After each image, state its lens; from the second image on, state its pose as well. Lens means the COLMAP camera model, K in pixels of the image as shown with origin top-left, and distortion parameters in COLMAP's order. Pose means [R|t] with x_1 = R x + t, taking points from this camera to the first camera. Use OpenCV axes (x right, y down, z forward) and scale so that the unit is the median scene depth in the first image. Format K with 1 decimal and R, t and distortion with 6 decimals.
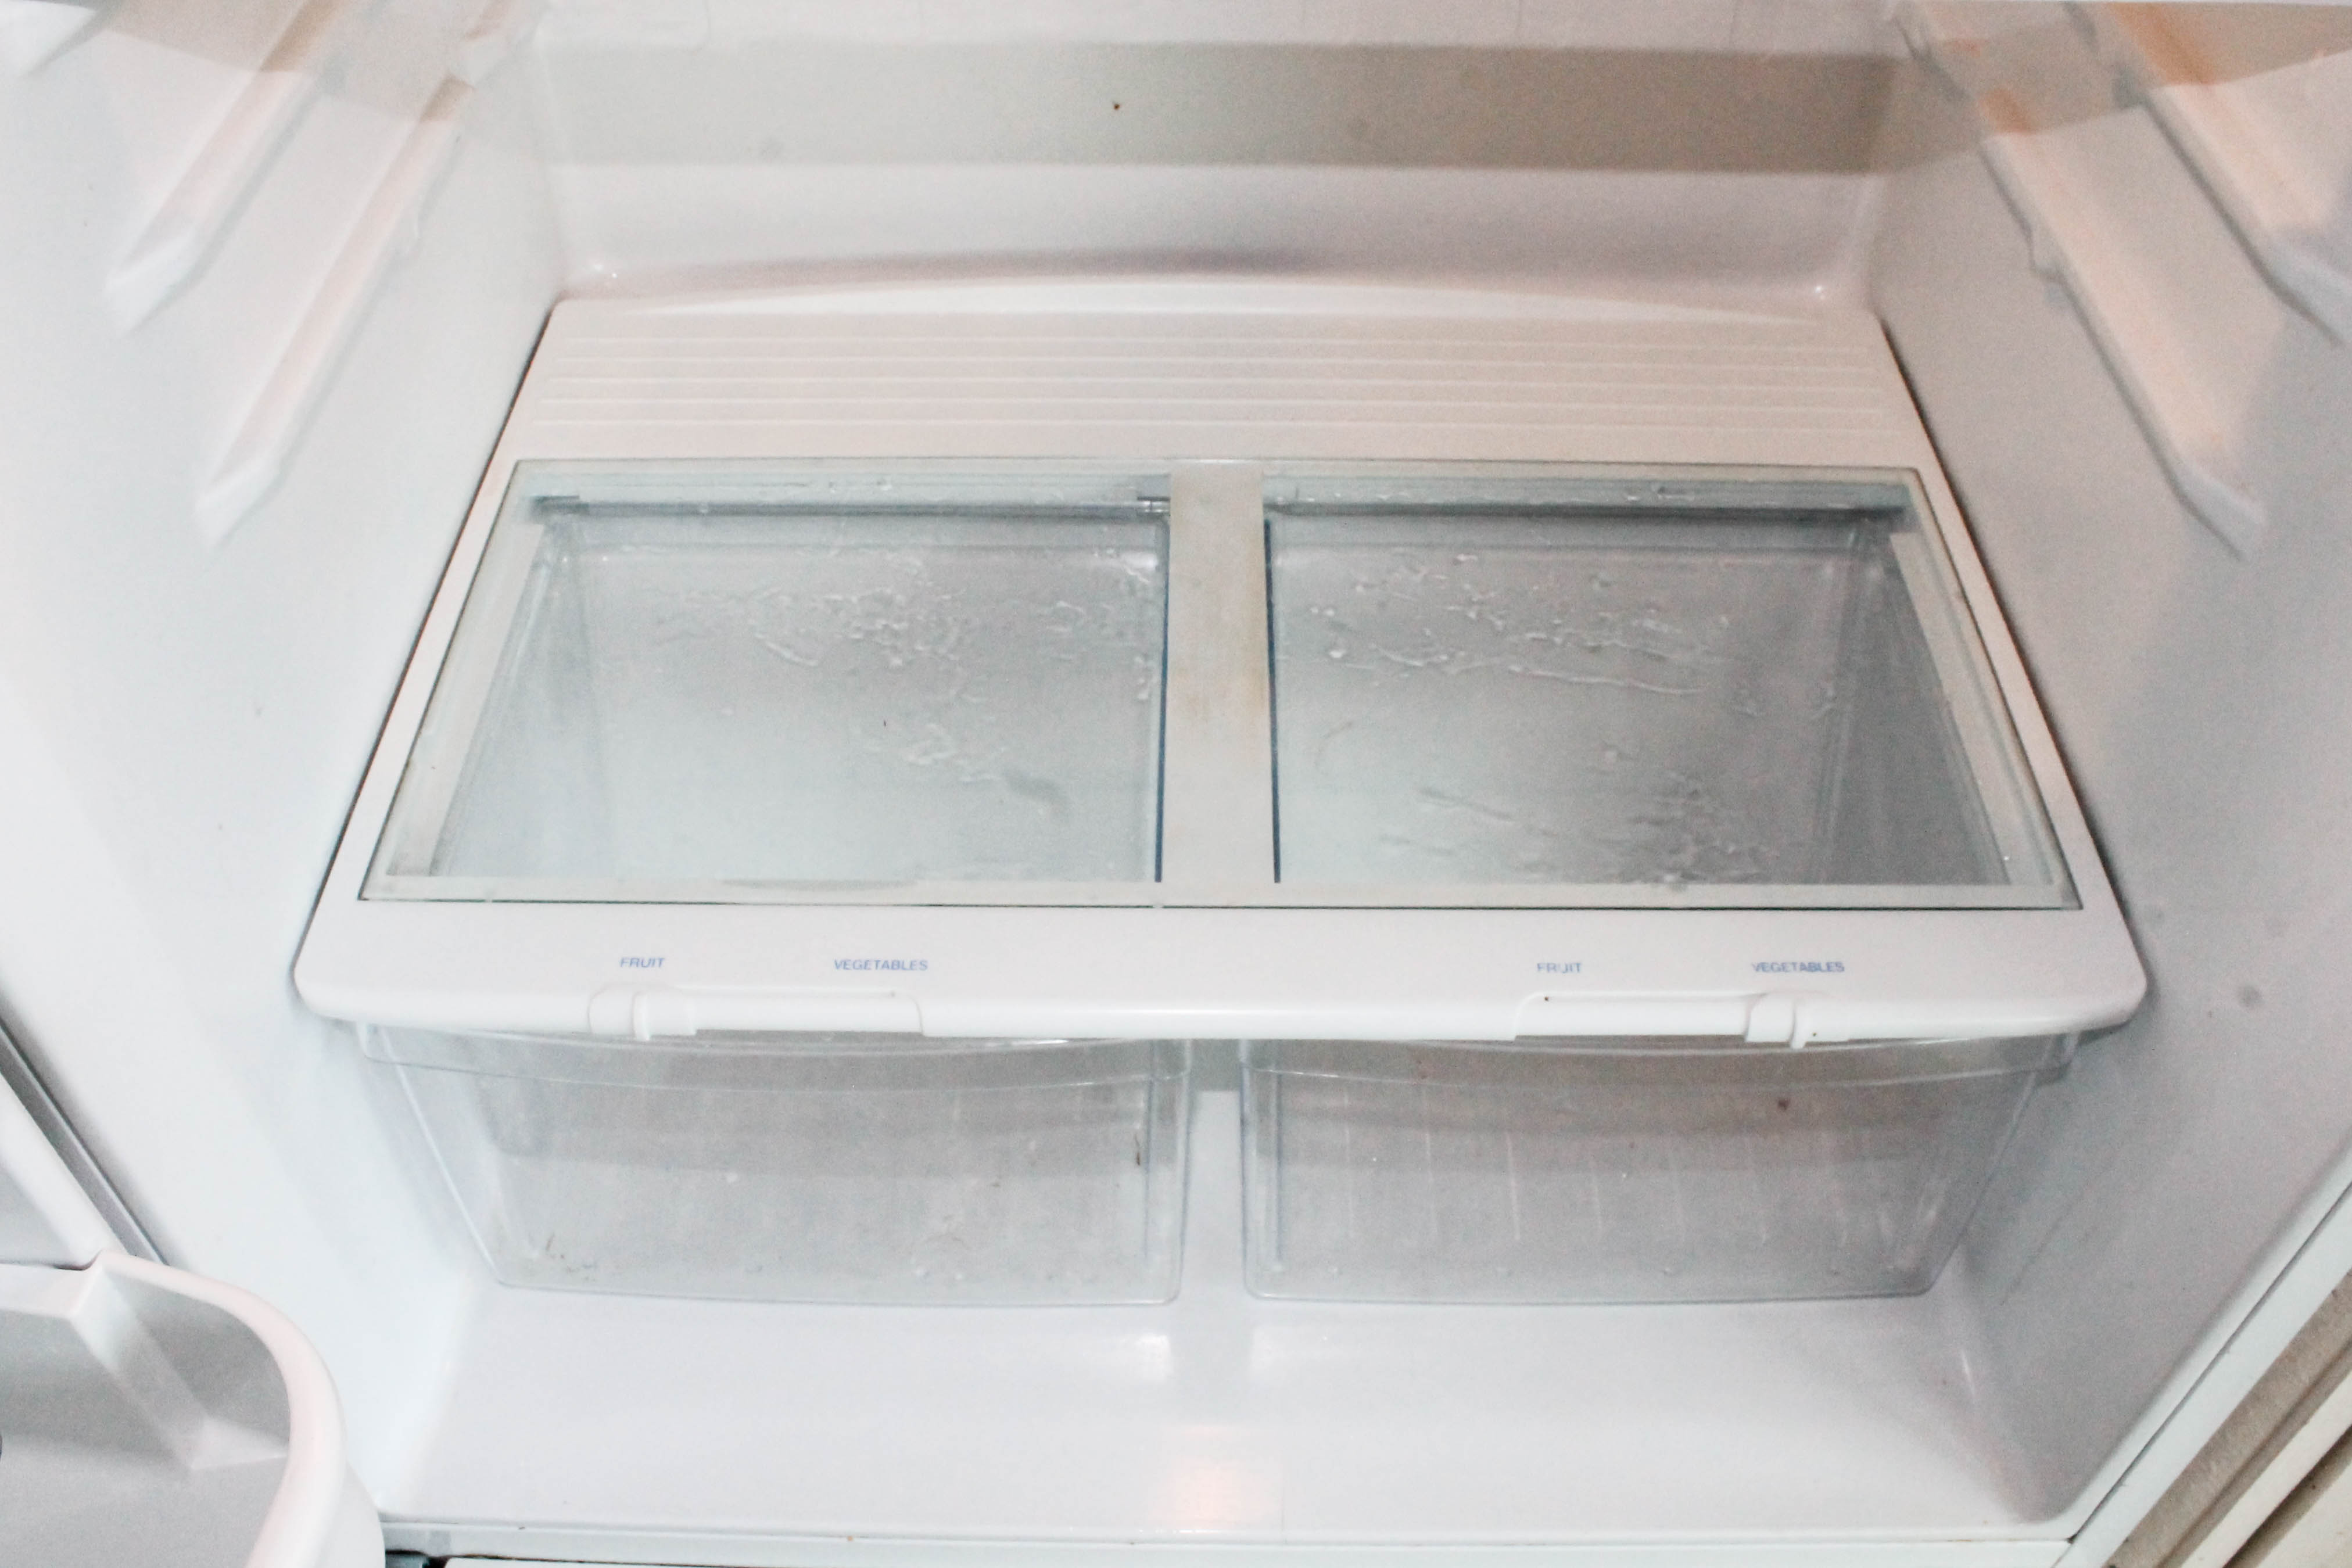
lens RADIAL K [[2071.8, 0, 1165.5], [0, 2071.8, 848.2], [0, 0, 1]] dist [-0.141989, 0.090318]
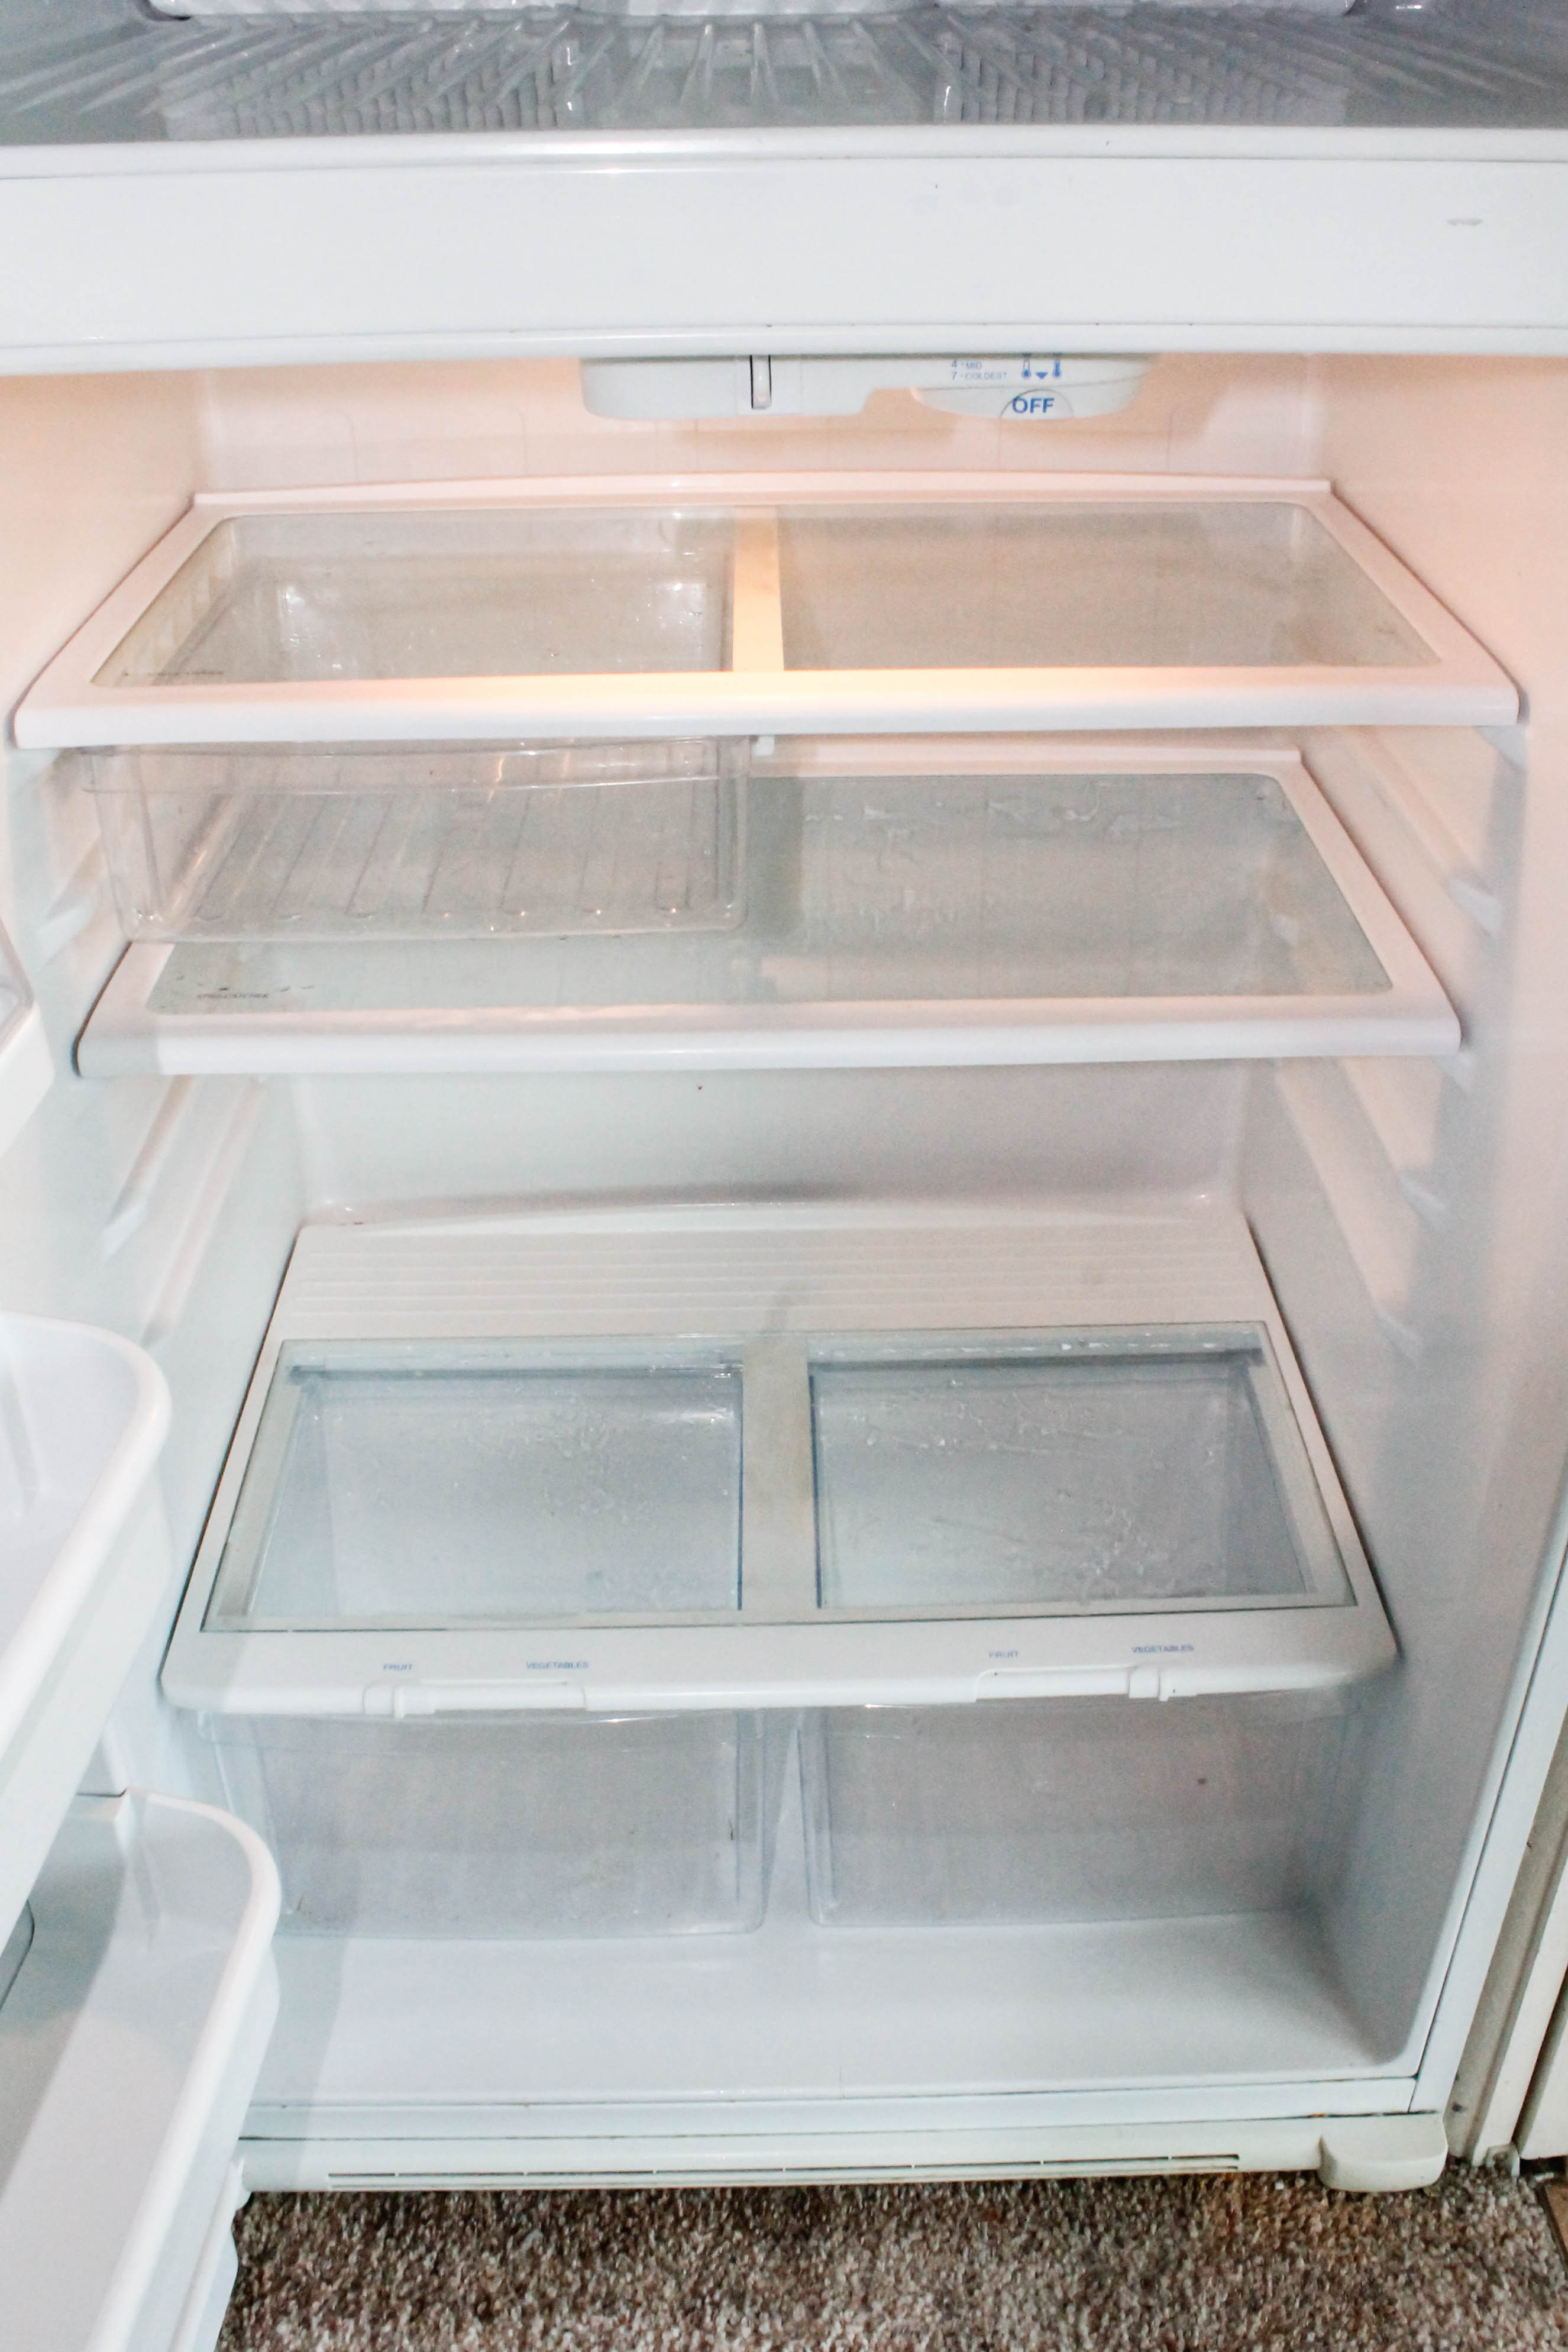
lens RADIAL K [[2071.8, 0, 784.0], [0, 2071.8, 1176.0], [0, 0, 1]] dist [-0.141989, 0.090318]
pose [[0.999545, -0.023568, 0.018827, 0.007205], [0.027647, 0.965398, -0.259310, 0.087987], [-0.012064, 0.259713, 0.965610, -0.460935]]
